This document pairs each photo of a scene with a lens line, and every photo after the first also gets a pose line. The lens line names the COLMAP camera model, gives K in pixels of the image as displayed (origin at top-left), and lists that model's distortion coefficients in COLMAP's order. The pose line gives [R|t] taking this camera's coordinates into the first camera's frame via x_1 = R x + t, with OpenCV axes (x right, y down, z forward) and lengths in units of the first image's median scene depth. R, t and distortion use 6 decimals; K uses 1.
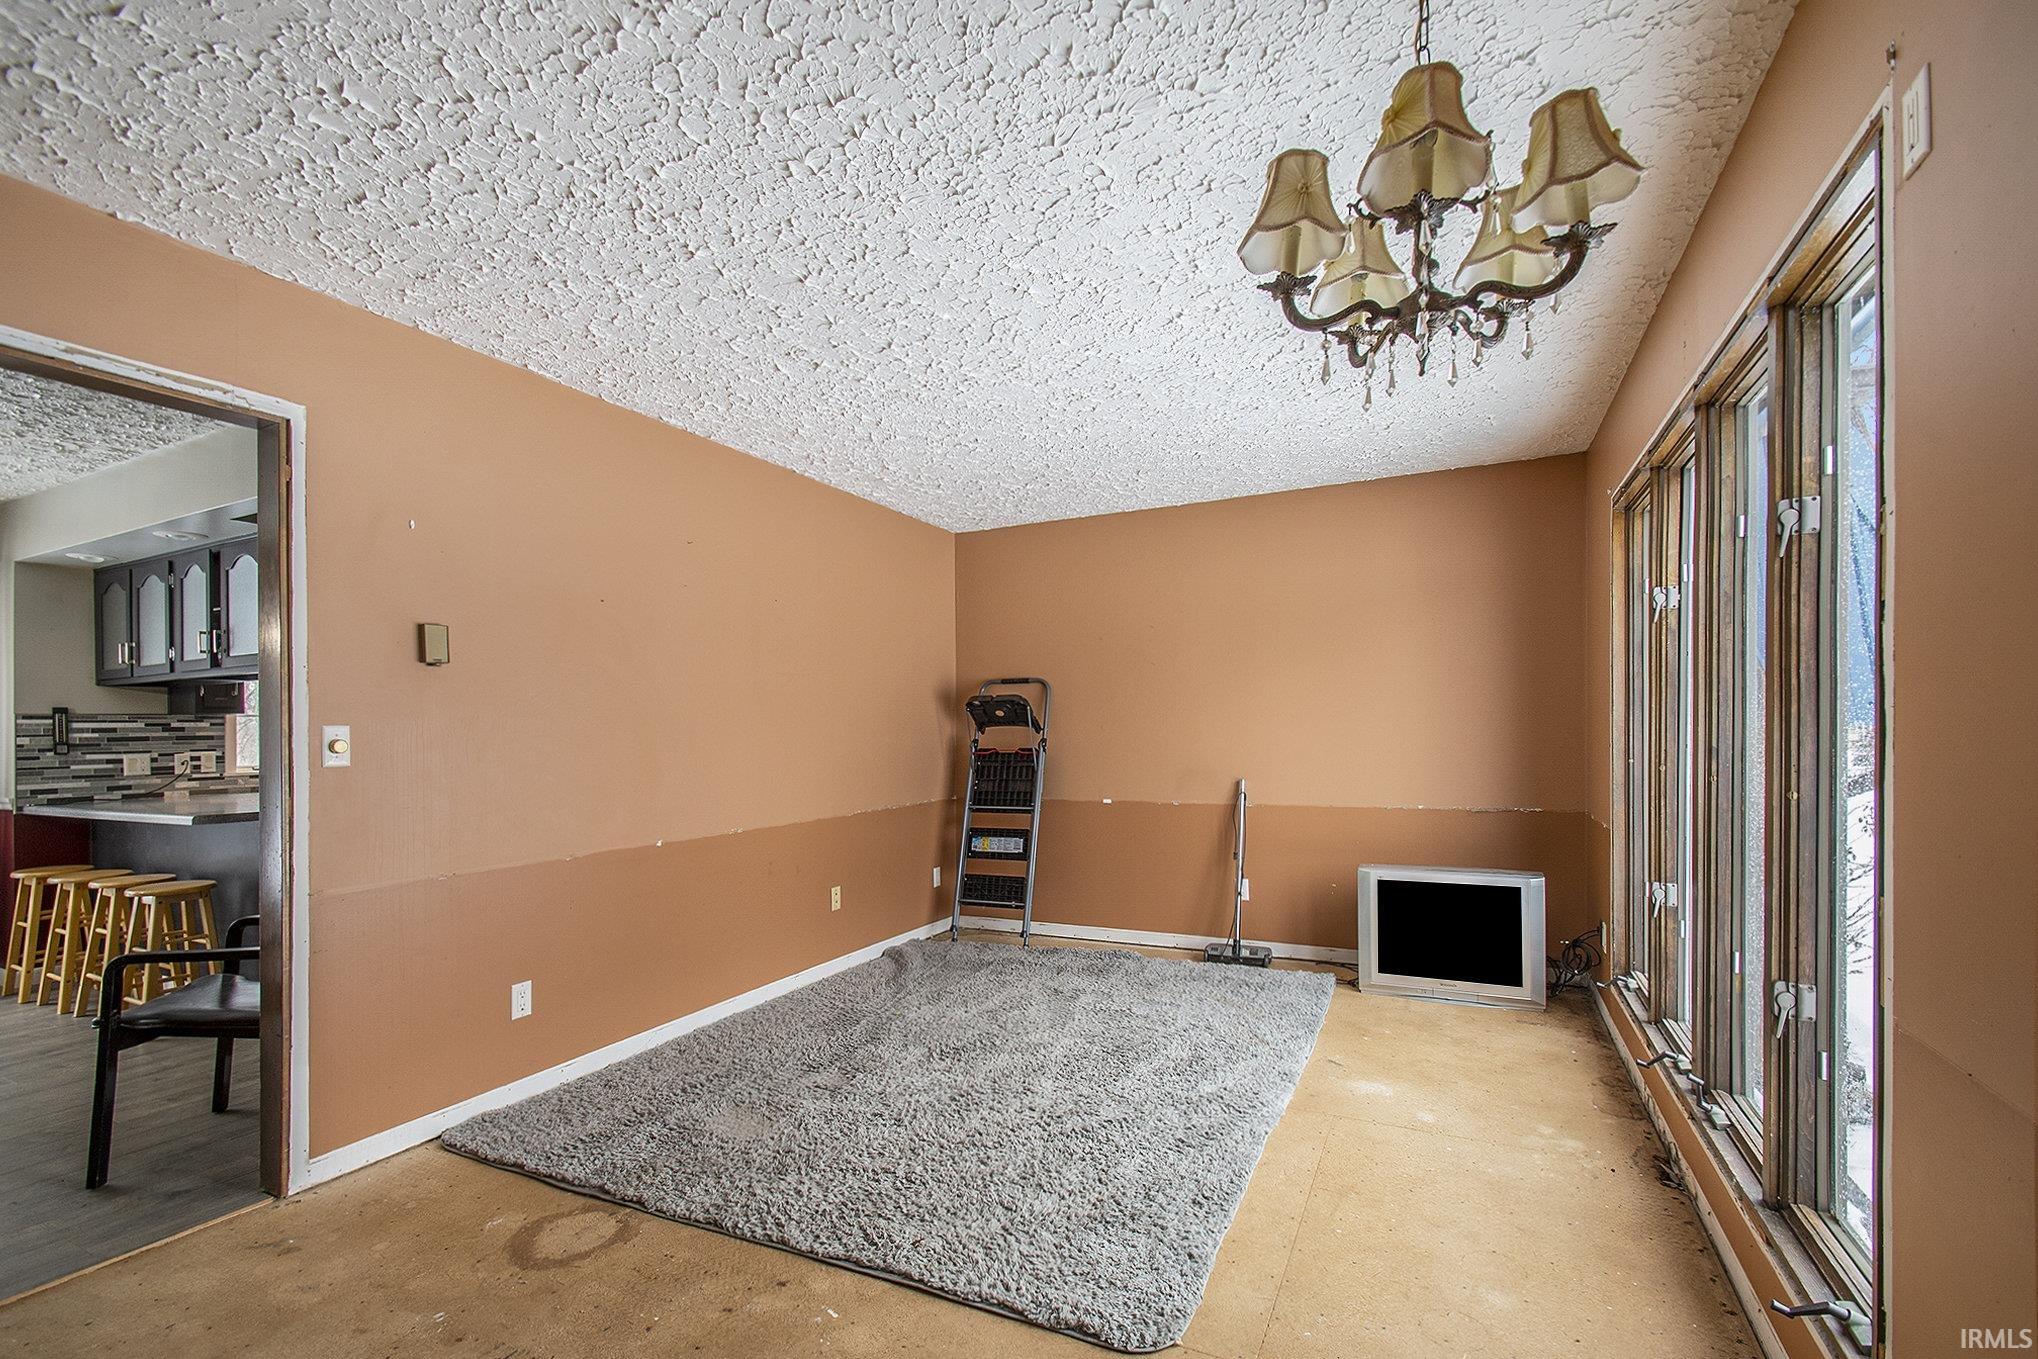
lens RADIAL K [[903.1, 0, 1015.1], [0, 903.1, 732.6], [0, 0, 1]] dist [-0.002407, -0.000292]
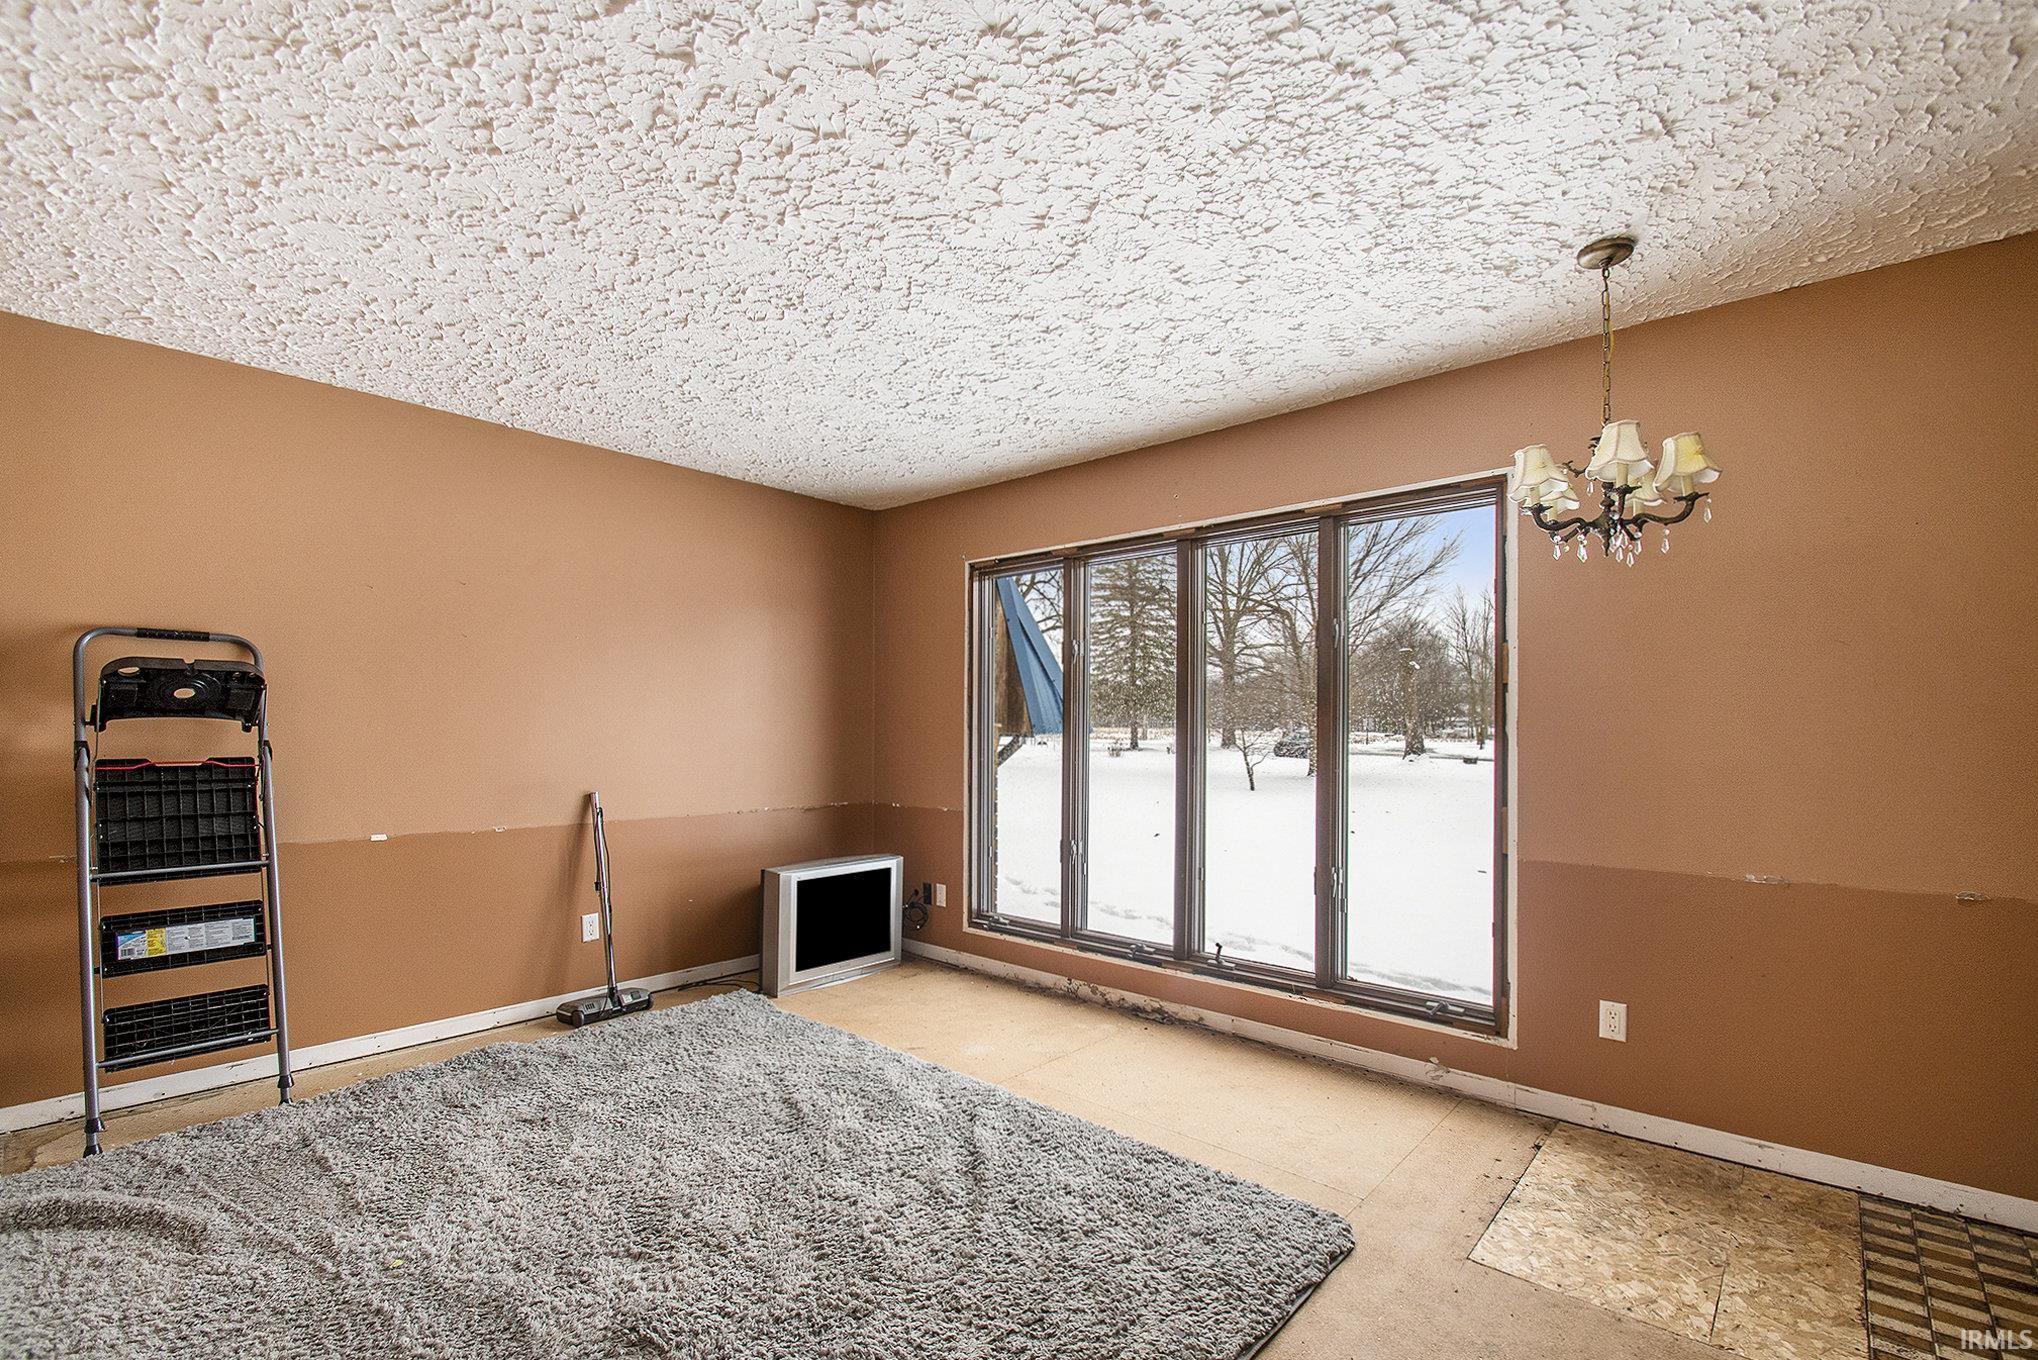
lens RADIAL K [[903.1, 0, 1015.1], [0, 903.1, 733.1], [0, 0, 1]] dist [-0.002407, -0.000292]
pose [[0.268513, 0.013842, 0.963177, -0.441766], [-0.006131, 0.999901, -0.012660, 0.006804], [-0.963257, -0.002505, 0.268571, 0.420378]]
